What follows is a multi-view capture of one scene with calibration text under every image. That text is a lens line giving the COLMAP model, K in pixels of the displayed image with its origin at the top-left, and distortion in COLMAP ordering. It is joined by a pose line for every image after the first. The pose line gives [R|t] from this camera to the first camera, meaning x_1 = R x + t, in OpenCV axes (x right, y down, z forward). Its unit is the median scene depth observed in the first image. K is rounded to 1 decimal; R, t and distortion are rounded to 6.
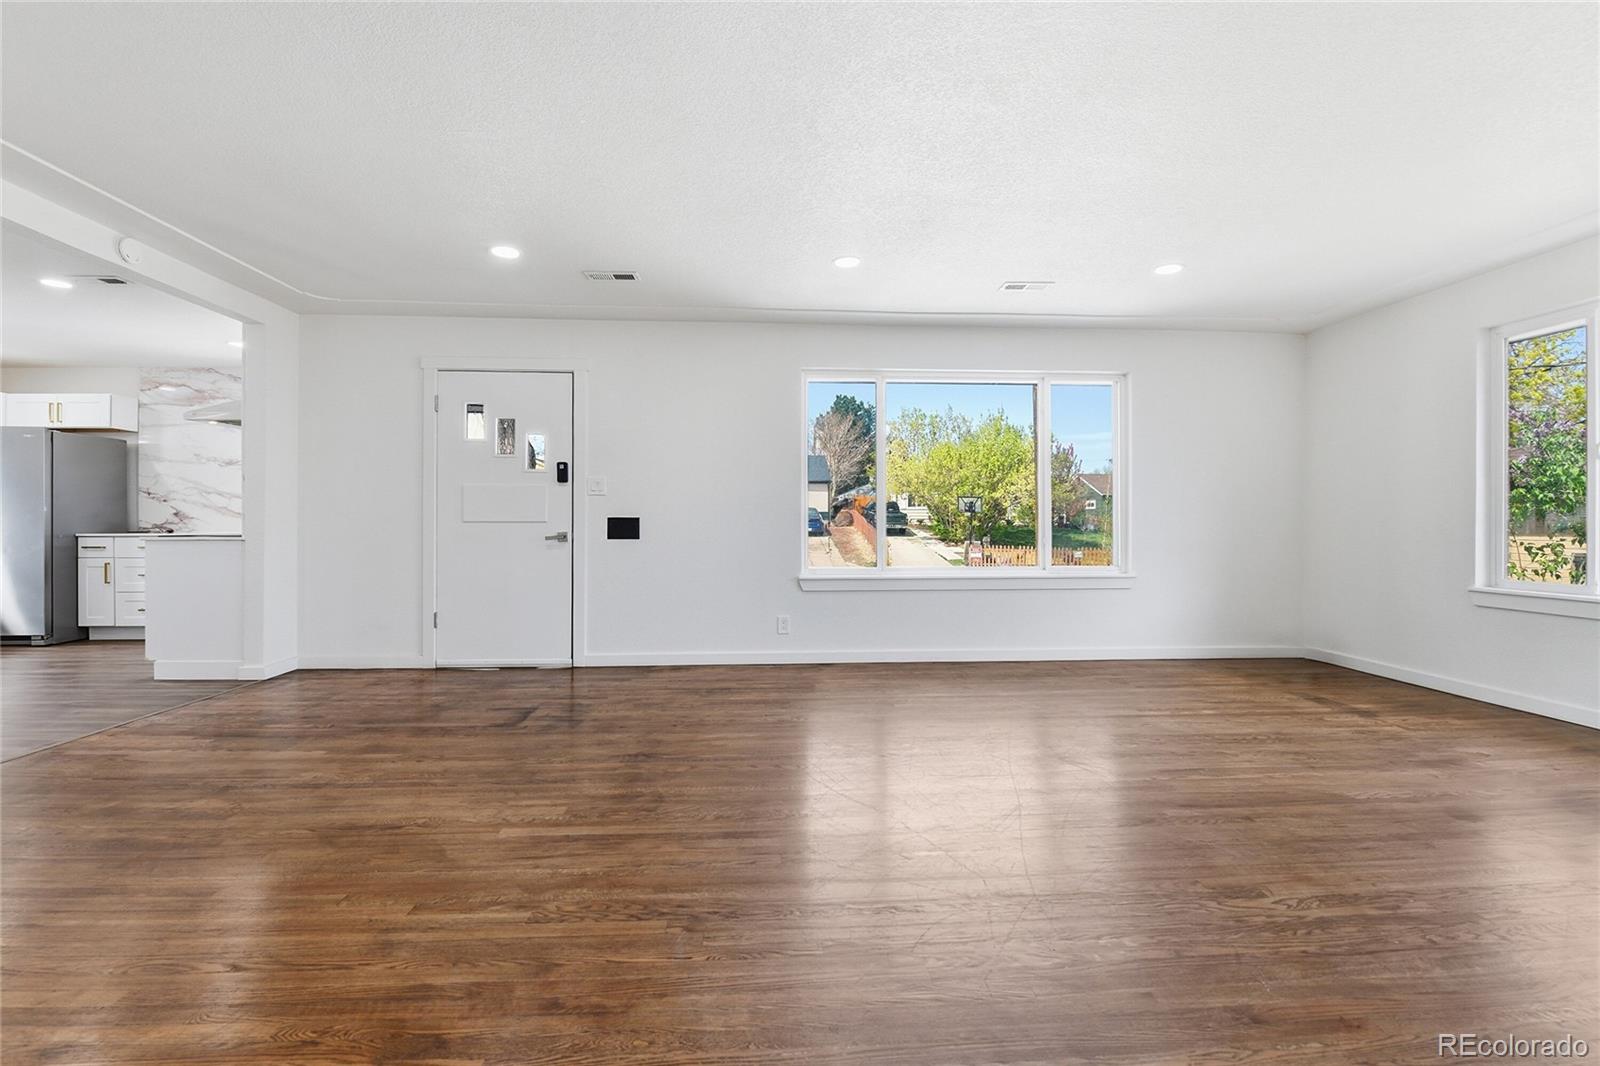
lens RADIAL K [[699.7, 0, 796.7], [0, 699.7, 529.5], [0, 0, 1]] dist [-0.010070, -0.002725]
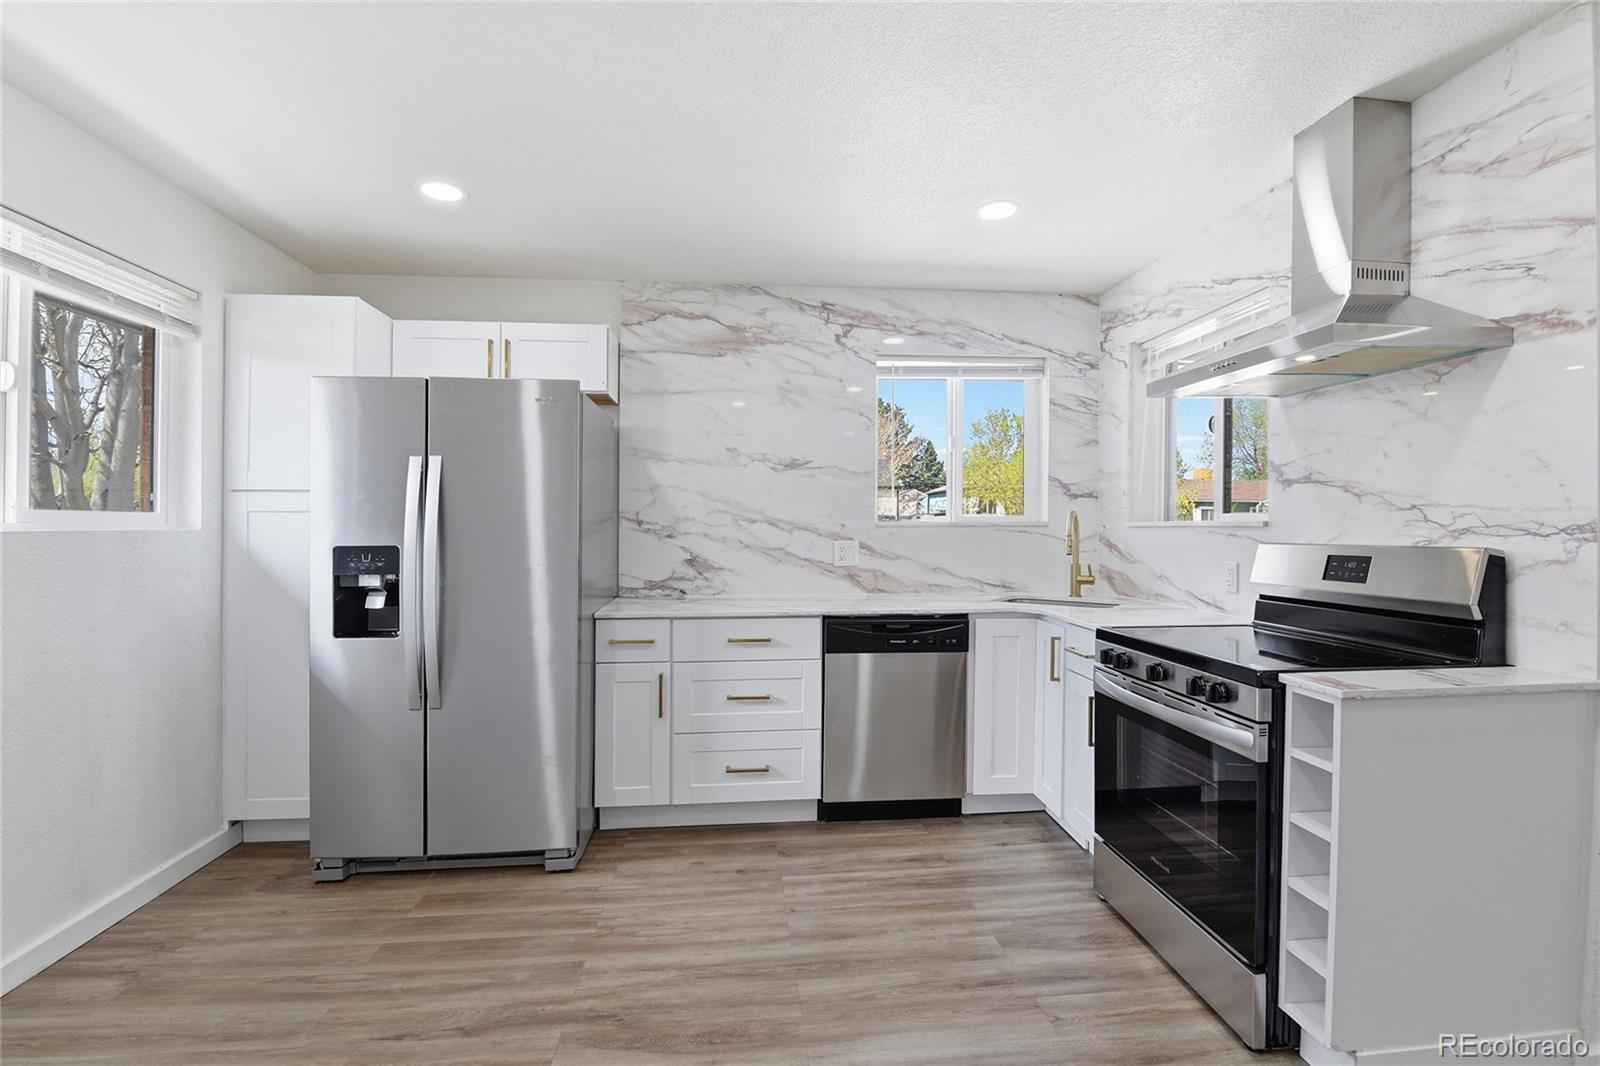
lens RADIAL K [[699.7, 0, 795.3], [0, 699.7, 532.7], [0, 0, 1]] dist [-0.010070, -0.002725]
pose [[0.999147, 0.000455, 0.041301, -0.838935], [-0.000436, 1.000000, -0.000477, -0.044029], [-0.041301, 0.000458, 0.999147, 0.467371]]
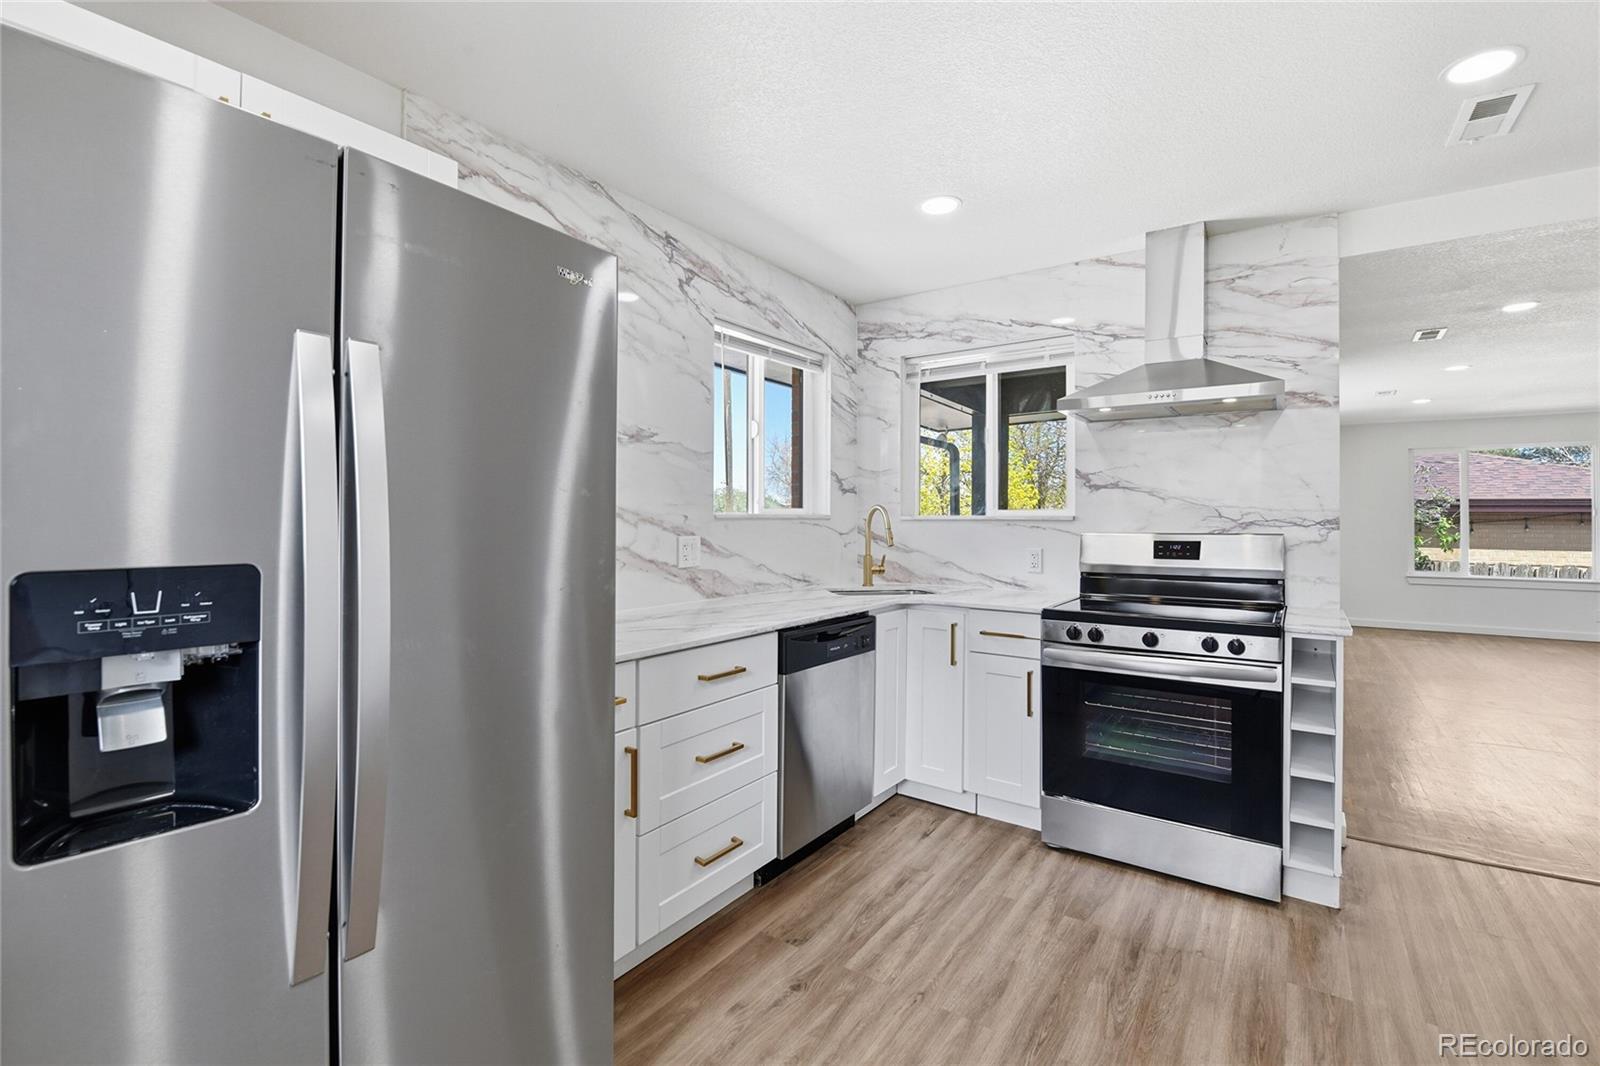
lens RADIAL K [[699.7, 0, 796.8], [0, 699.7, 525.0], [0, 0, 1]] dist [-0.010070, -0.002725]
pose [[0.626472, -0.000719, 0.779444, -1.076185], [0.003101, 0.999994, -0.001571, -0.044182], [-0.779438, 0.003401, 0.626470, 0.678666]]
